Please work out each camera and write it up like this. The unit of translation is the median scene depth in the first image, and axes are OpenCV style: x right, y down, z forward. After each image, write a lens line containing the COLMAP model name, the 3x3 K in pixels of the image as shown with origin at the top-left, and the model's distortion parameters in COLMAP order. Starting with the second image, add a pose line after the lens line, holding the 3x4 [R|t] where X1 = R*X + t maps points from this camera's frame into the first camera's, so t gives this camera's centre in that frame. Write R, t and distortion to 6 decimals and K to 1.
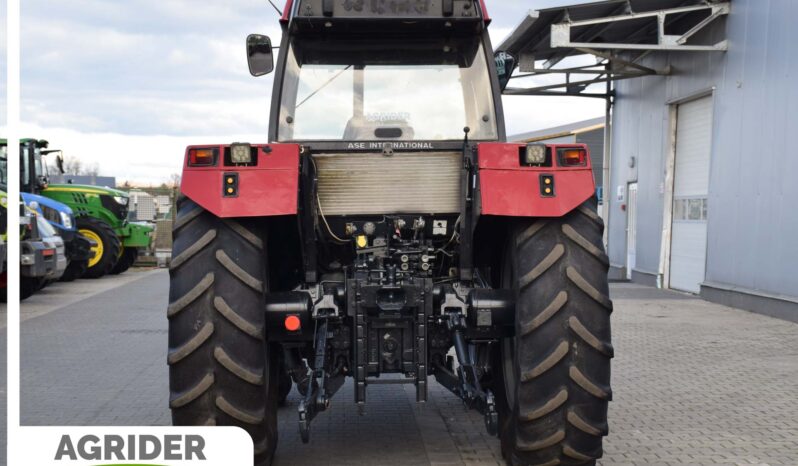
lens RADIAL K [[1343.2, 0, 399.0], [0, 1343.2, 233.0], [0, 0, 1]] dist [0.243482, -0.024288]
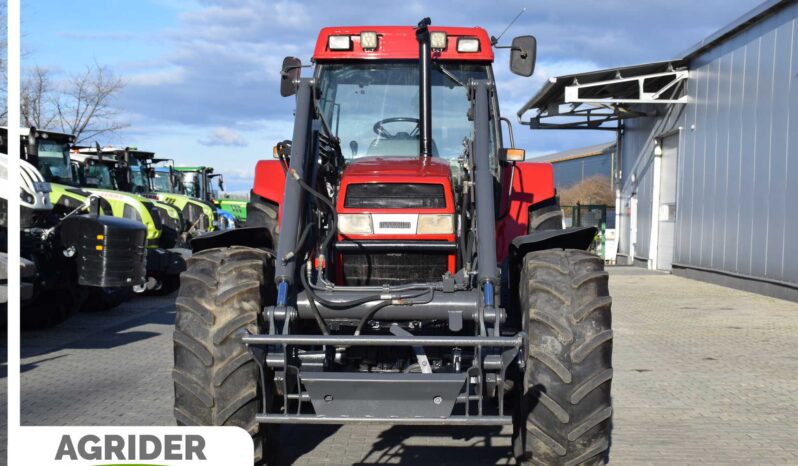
lens RADIAL K [[1186.3, 0, 399.0], [0, 1186.3, 233.0], [0, 0, 1]] dist [0.213965, 0.014423]
pose [[0.997729, -0.009143, -0.066731, 0.018563], [0.009029, 0.999957, -0.002010, 0.004376], [0.066747, 0.001403, 0.997769, -0.293783]]
